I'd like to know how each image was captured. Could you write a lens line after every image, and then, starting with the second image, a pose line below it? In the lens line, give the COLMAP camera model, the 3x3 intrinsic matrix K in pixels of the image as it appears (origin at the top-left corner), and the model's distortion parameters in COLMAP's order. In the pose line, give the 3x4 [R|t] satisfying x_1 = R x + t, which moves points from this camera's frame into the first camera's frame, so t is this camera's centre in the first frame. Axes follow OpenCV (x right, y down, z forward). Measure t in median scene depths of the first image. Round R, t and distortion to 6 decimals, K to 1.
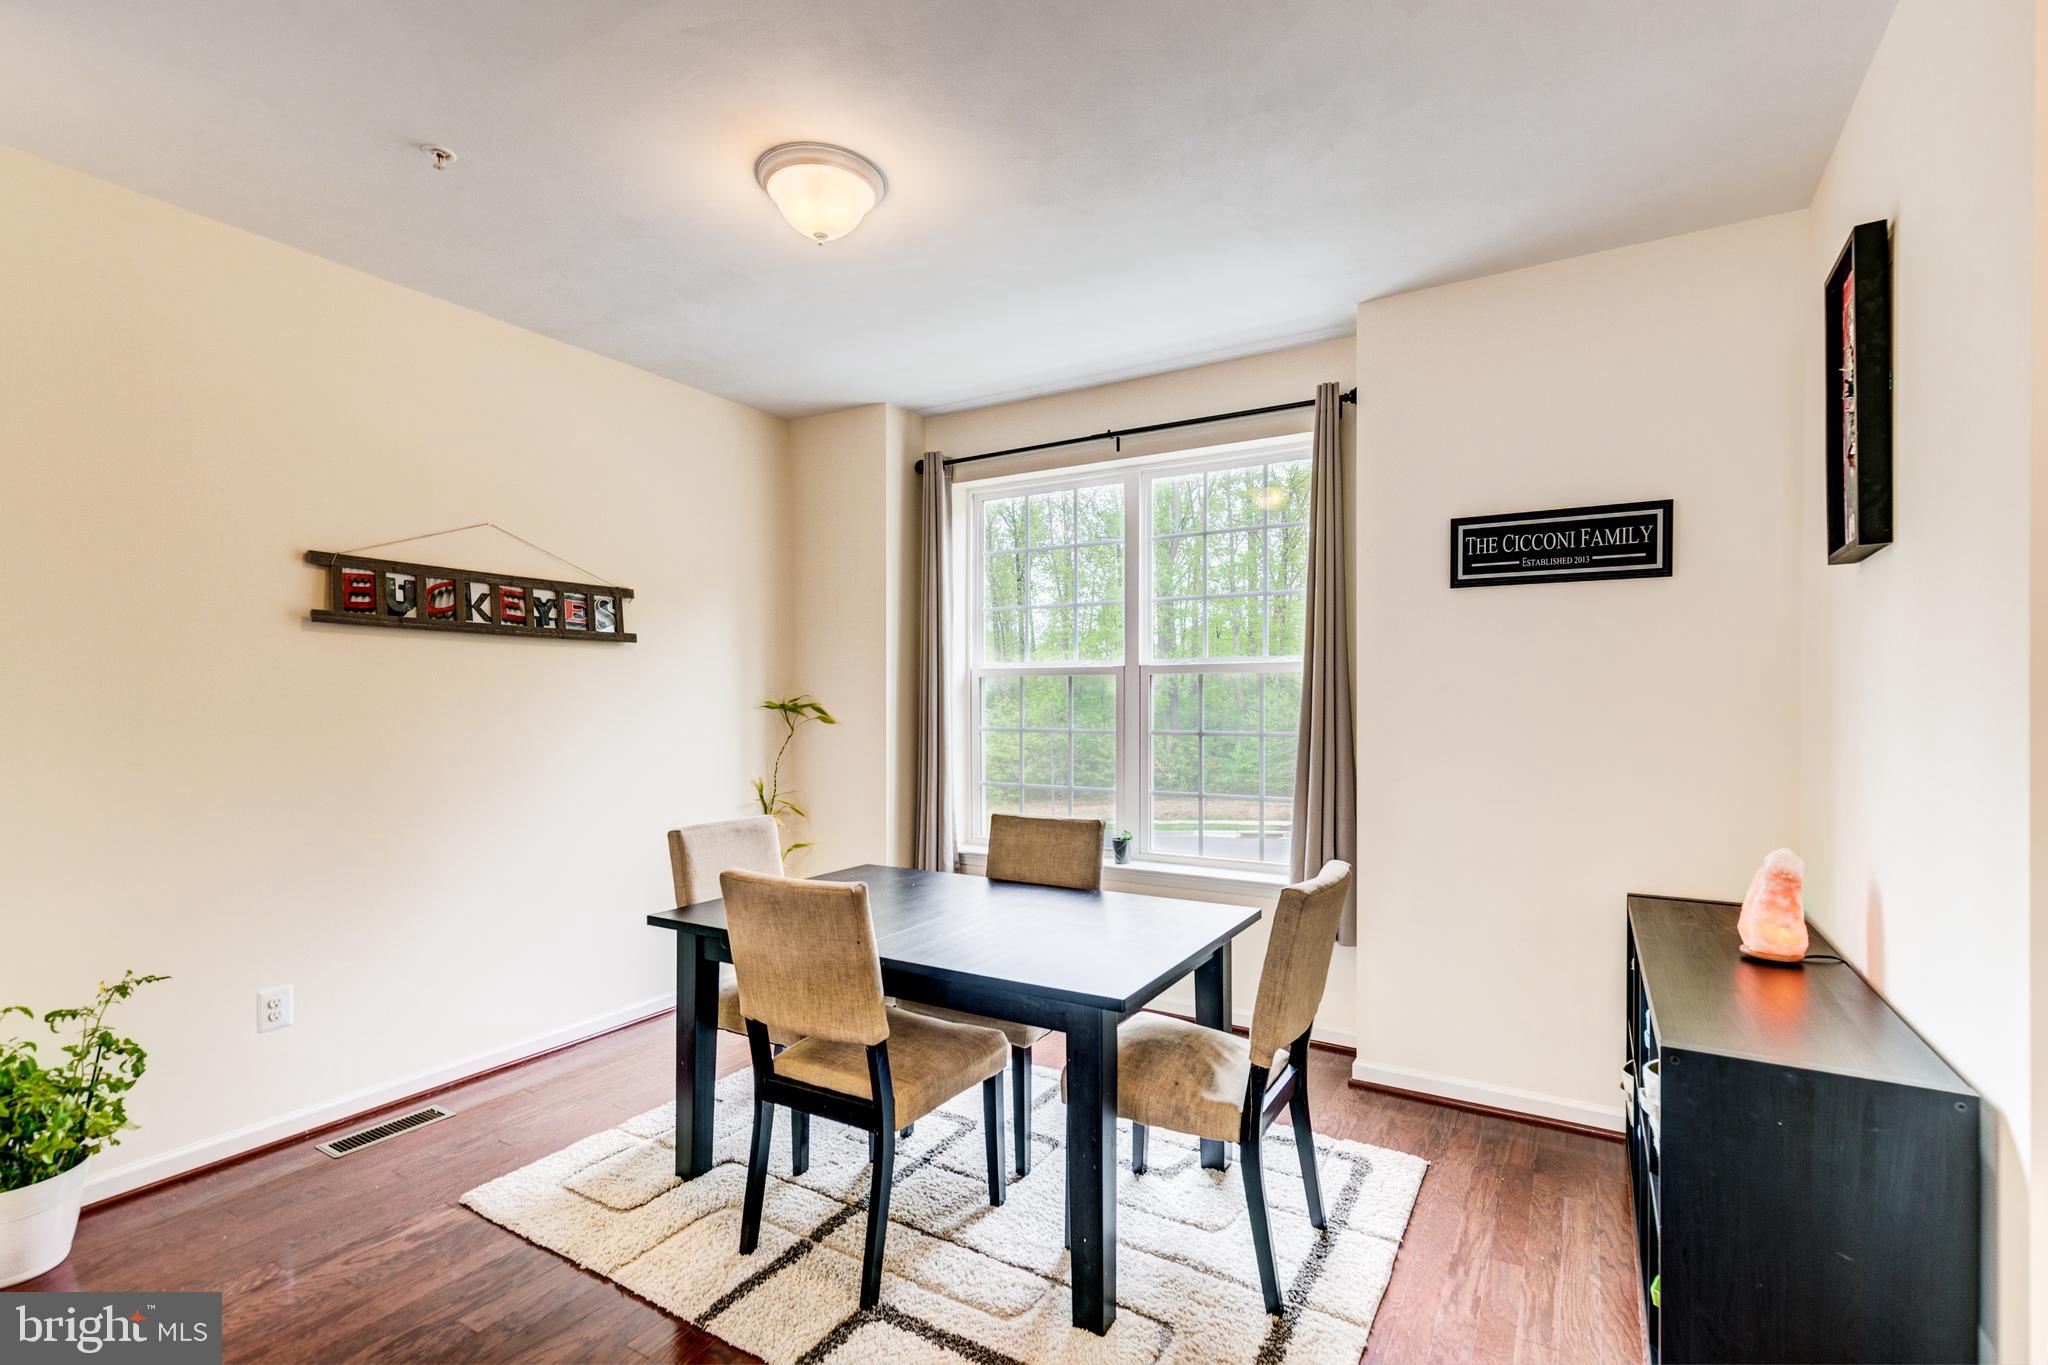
lens RADIAL K [[930.5, 0, 1020.2], [0, 930.5, 718.6], [0, 0, 1]] dist [0.001929, -0.000002]
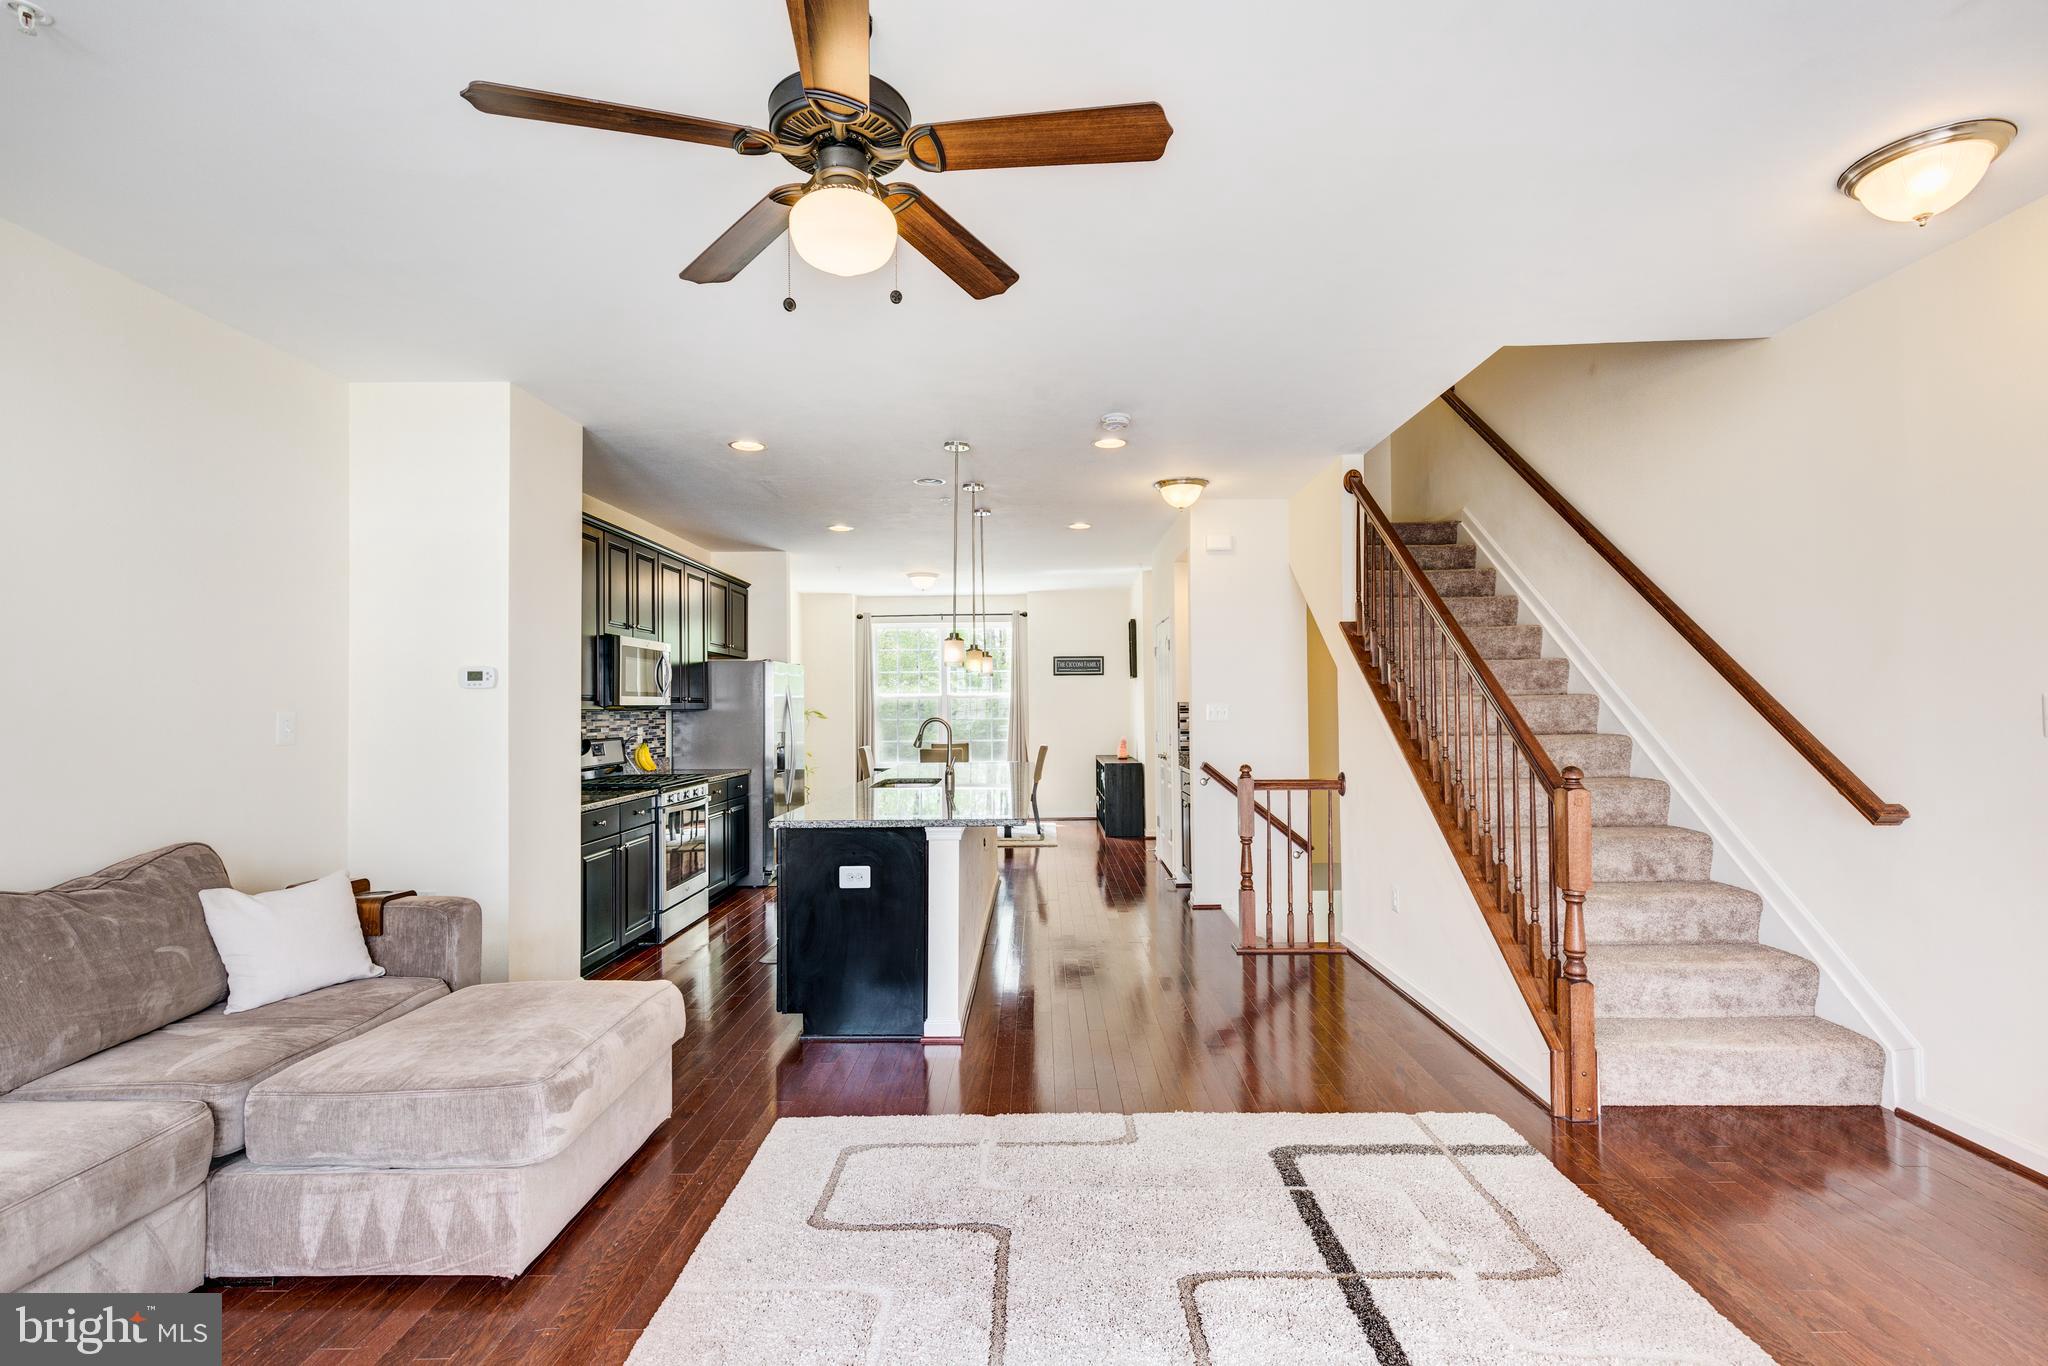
lens RADIAL K [[930.5, 0, 1031.6], [0, 930.5, 693.6], [0, 0, 1]] dist [0.001929, -0.000002]
pose [[0.863835, -0.002418, 0.503768, -1.330774], [0.020290, 0.999344, -0.029996, 0.032564], [-0.503365, 0.036133, 0.863318, -1.926214]]
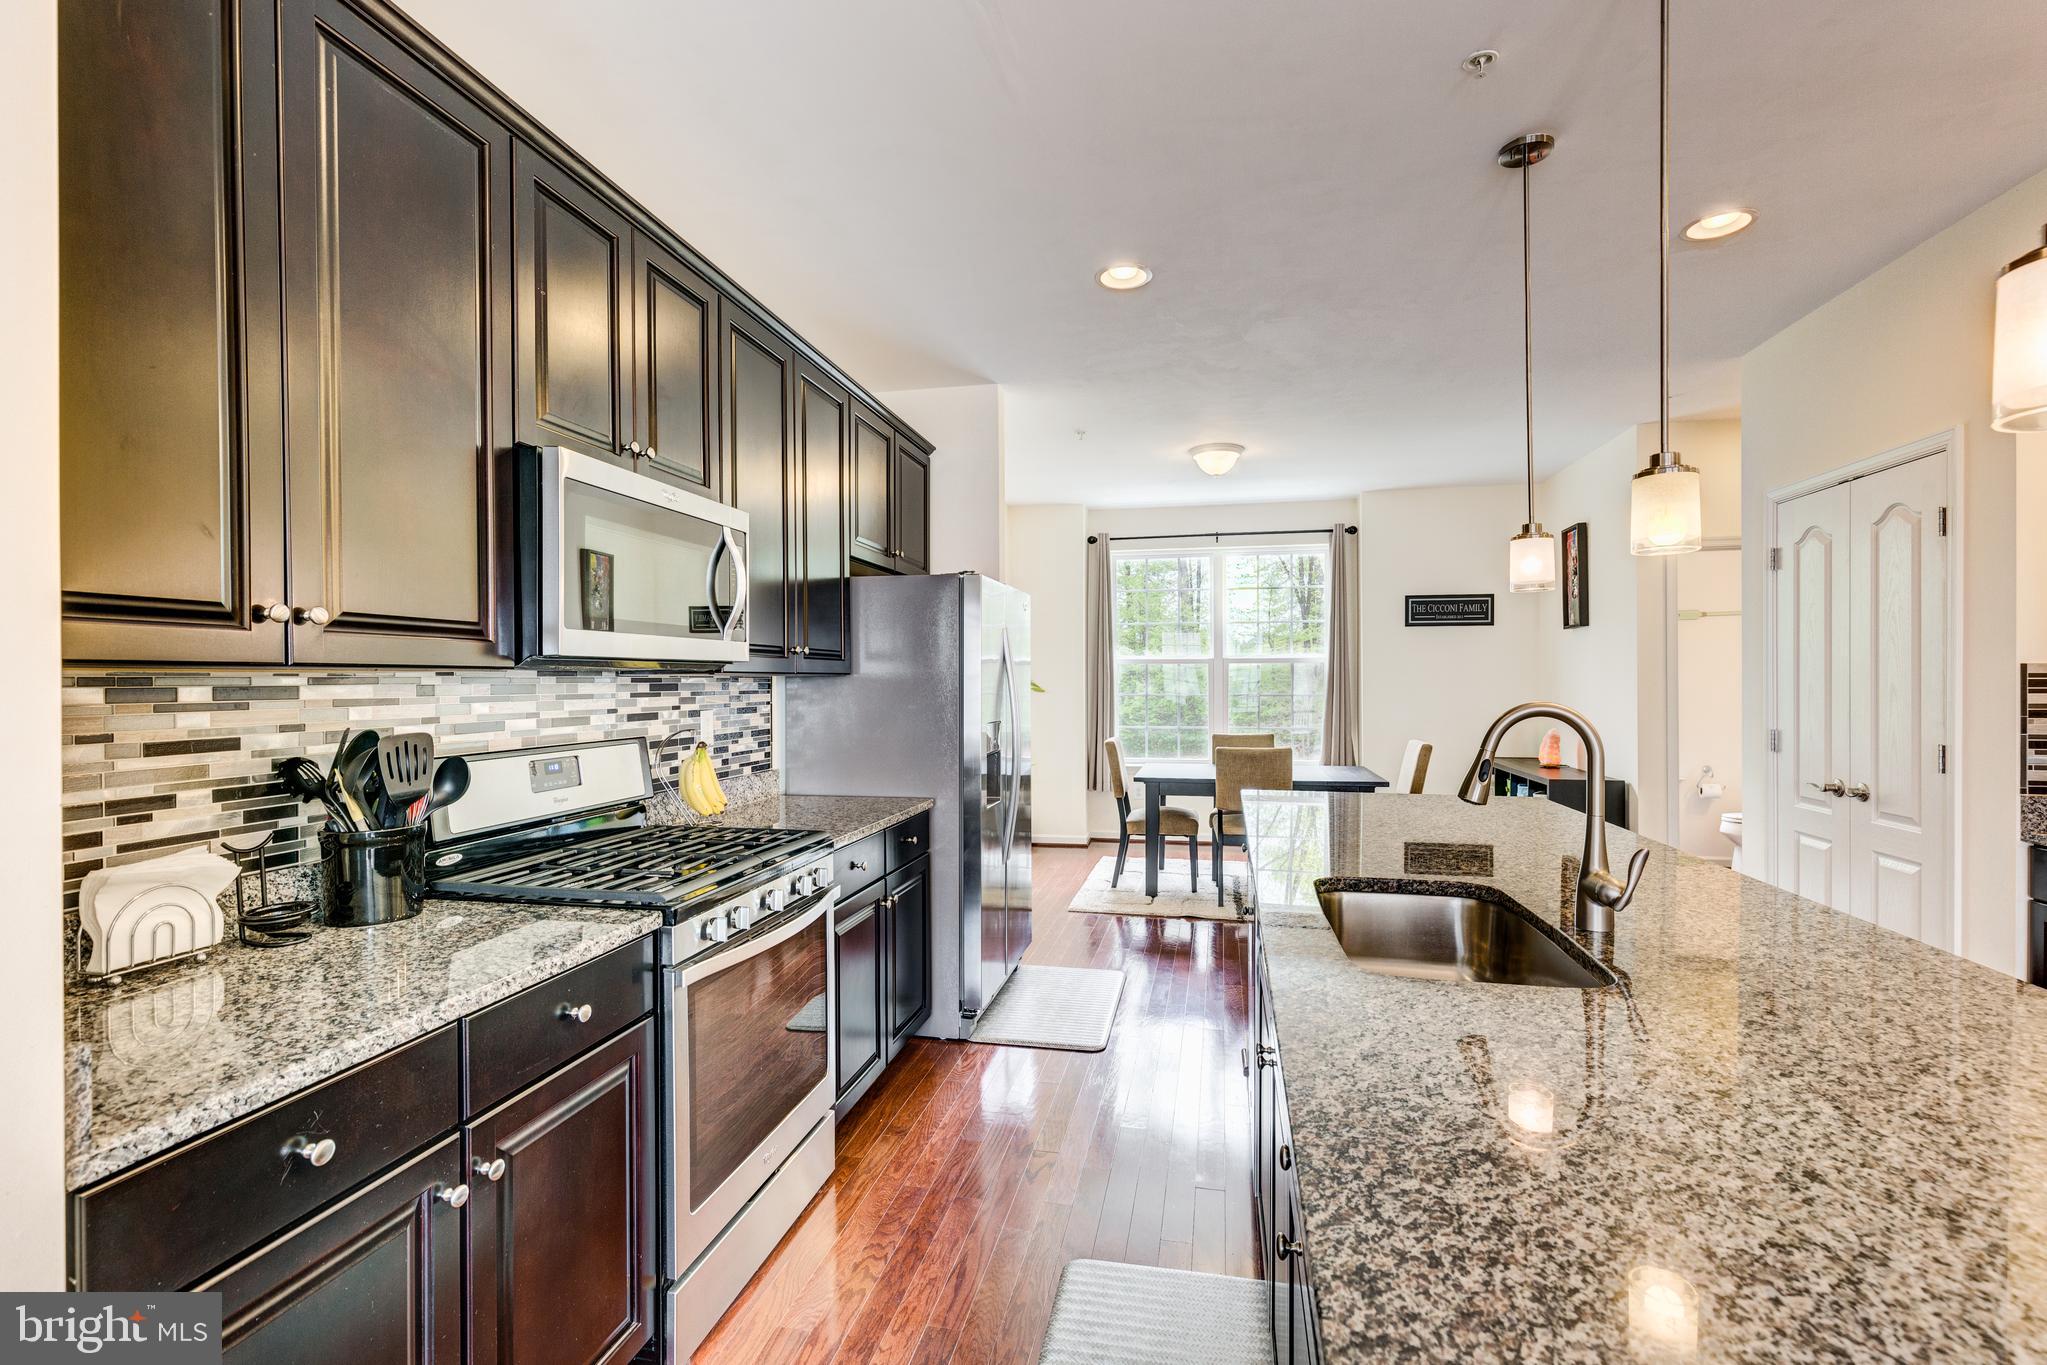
lens RADIAL K [[930.0, 0, 1026.7], [0, 930.0, 688.4], [0, 0, 1]] dist [0.001929, -0.000002]
pose [[0.945393, -0.006415, 0.325868, -1.050420], [0.009375, 0.999928, -0.007515, 0.015355], [-0.325796, 0.010159, 0.945385, -0.756349]]
